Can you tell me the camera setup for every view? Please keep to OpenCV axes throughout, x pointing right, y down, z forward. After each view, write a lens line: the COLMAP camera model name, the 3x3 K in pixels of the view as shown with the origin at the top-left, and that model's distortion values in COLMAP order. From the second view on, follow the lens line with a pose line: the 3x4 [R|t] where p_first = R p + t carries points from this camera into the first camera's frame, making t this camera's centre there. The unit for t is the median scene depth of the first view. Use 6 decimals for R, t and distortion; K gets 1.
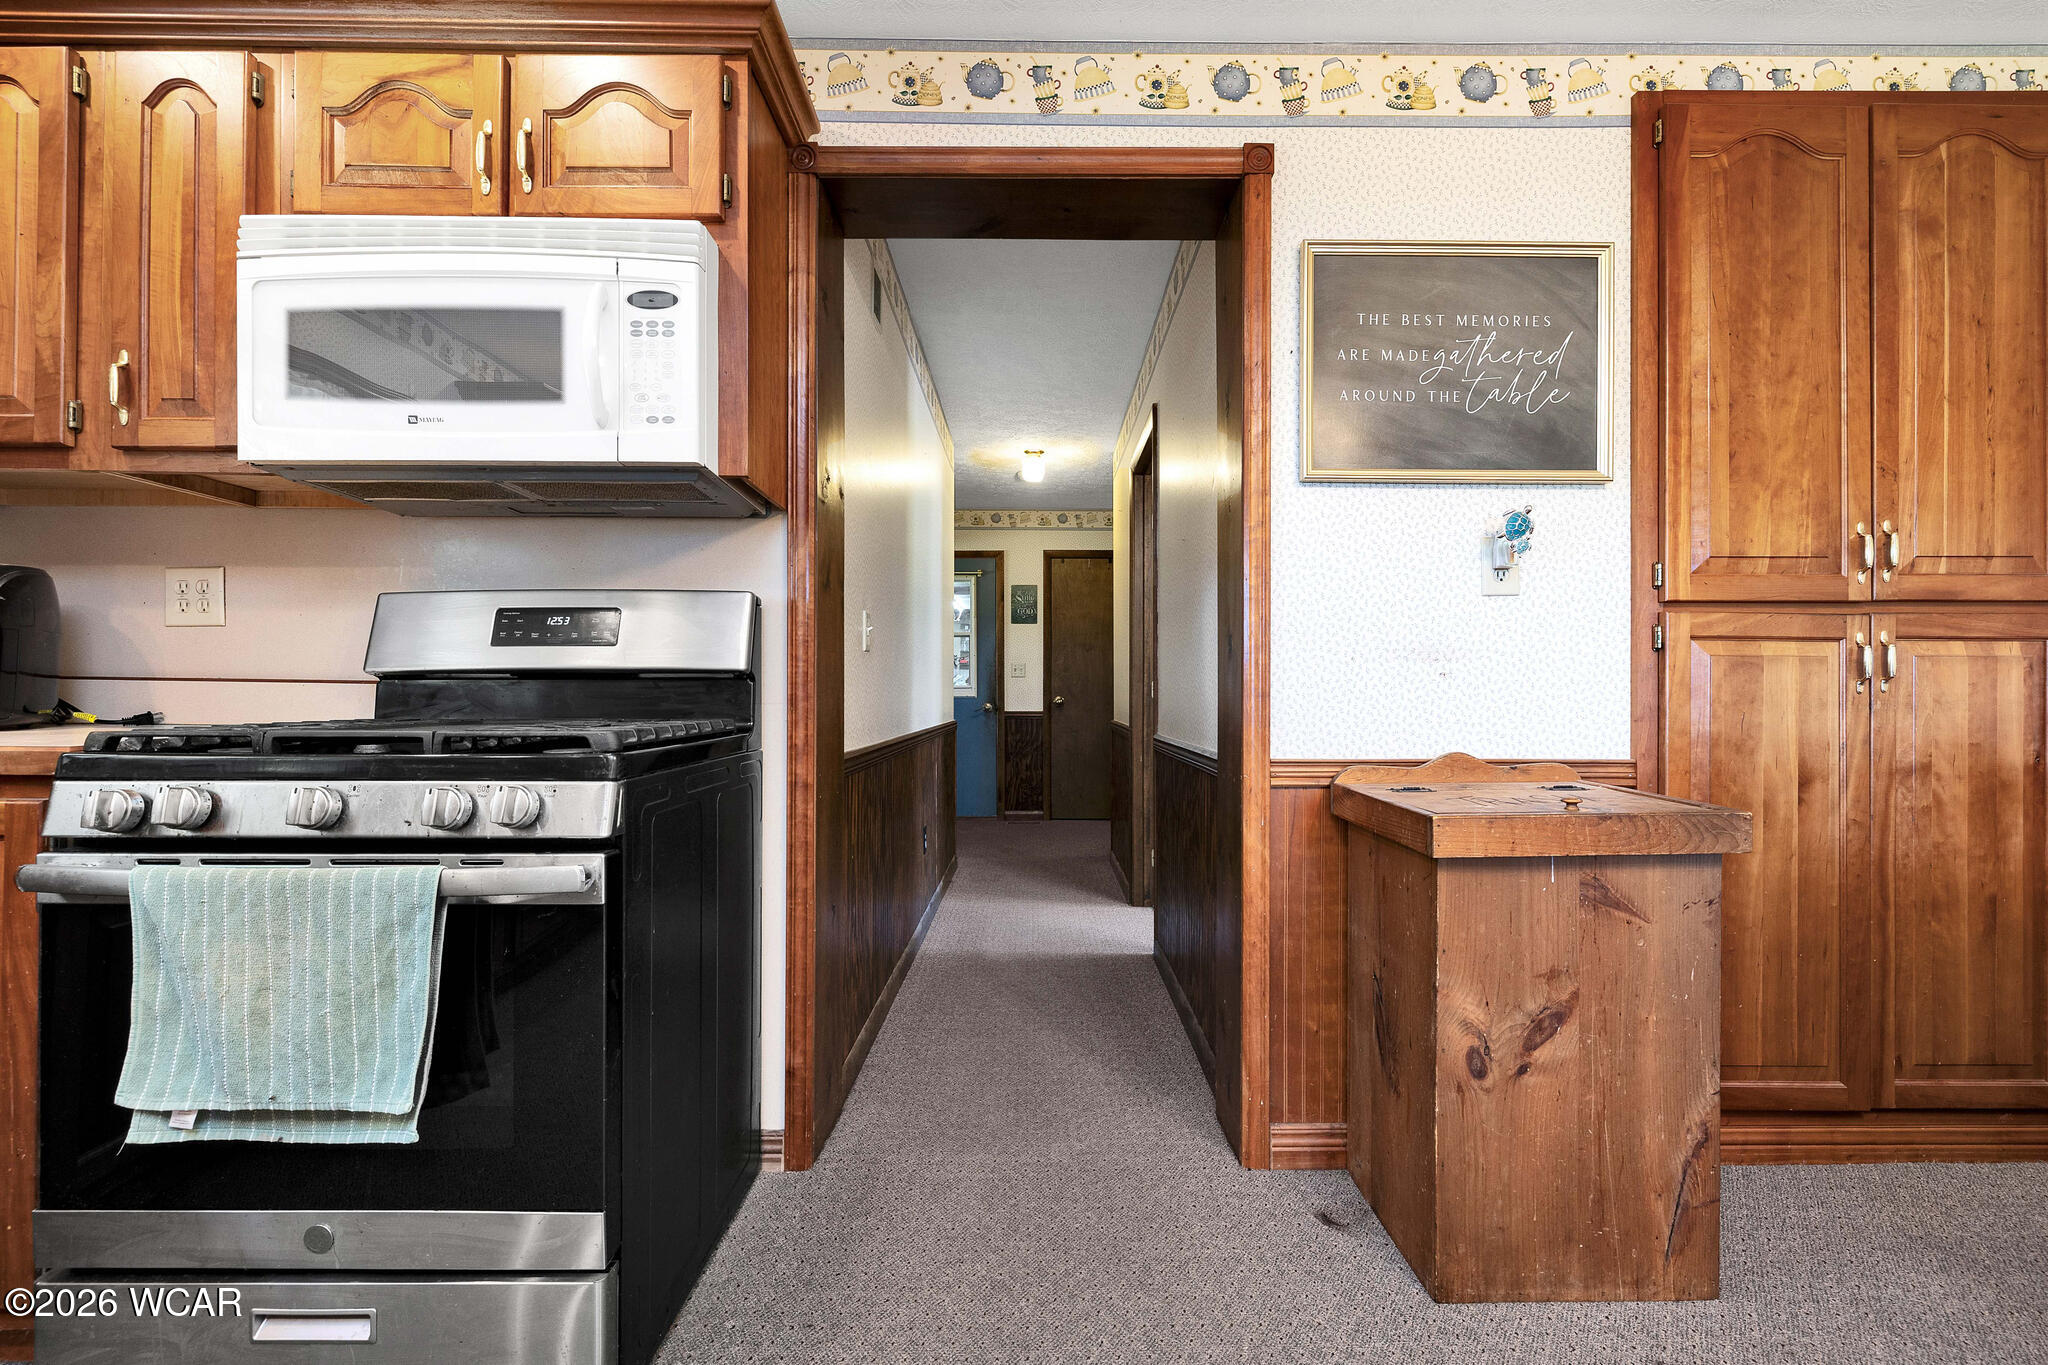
lens RADIAL K [[879.0, 0, 1031.9], [0, 879.0, 683.8], [0, 0, 1]] dist [0.000426, -0.000035]
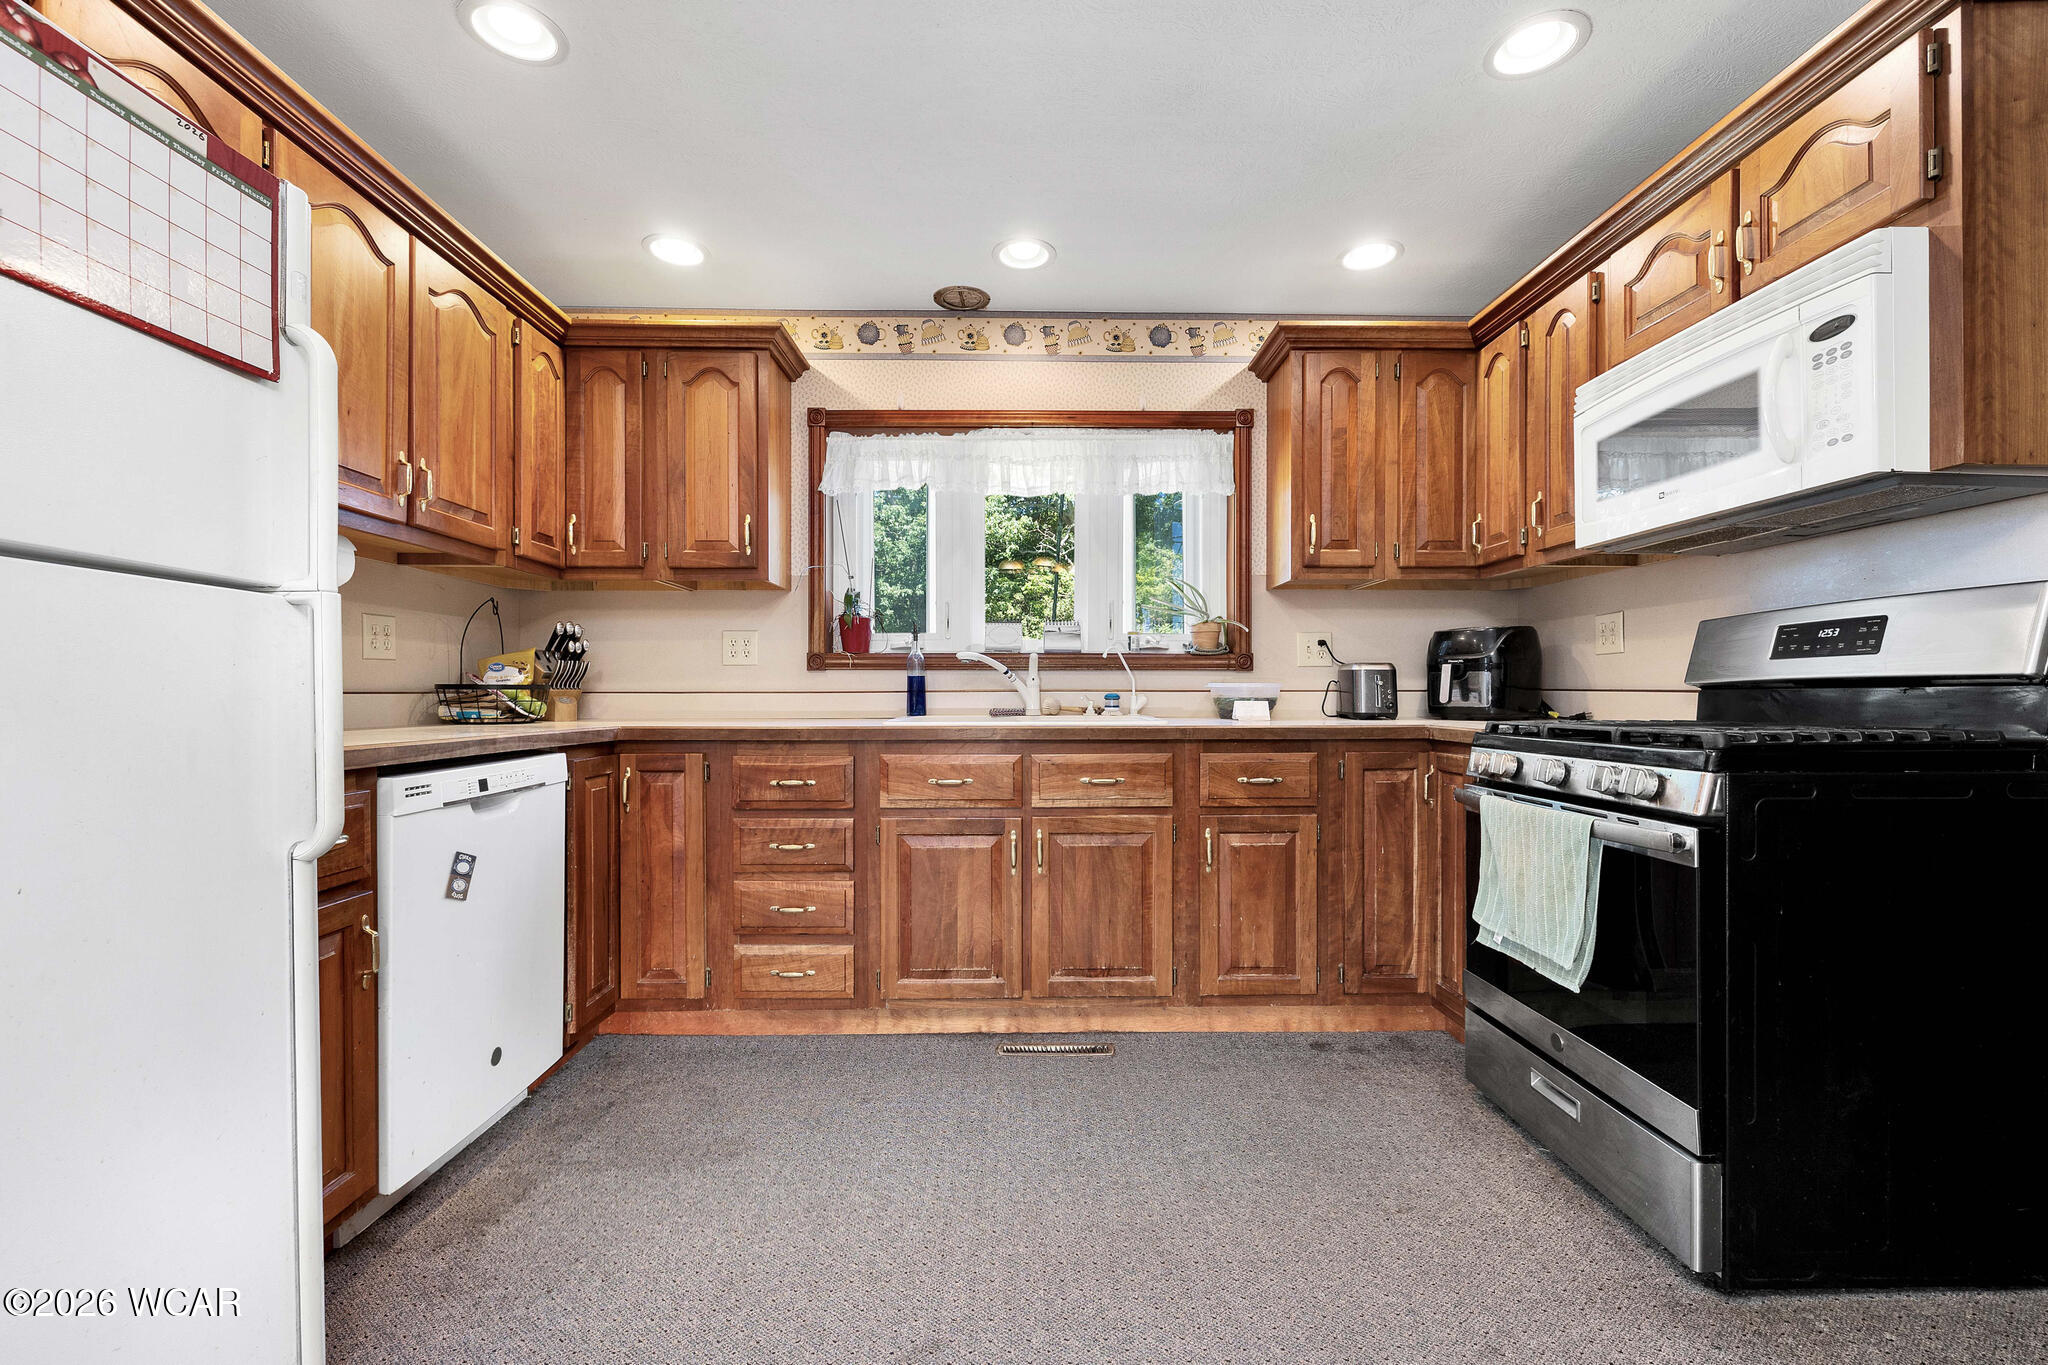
lens RADIAL K [[862.9, 0, 1030.7], [0, 862.9, 696.4], [0, 0, 1]] dist [-0.000991, 0.000024]
pose [[0.019682, -0.002790, -0.999802, 0.578265], [0.011293, 0.999933, -0.002568, -0.003602], [0.999743, -0.011240, 0.019712, 0.013719]]
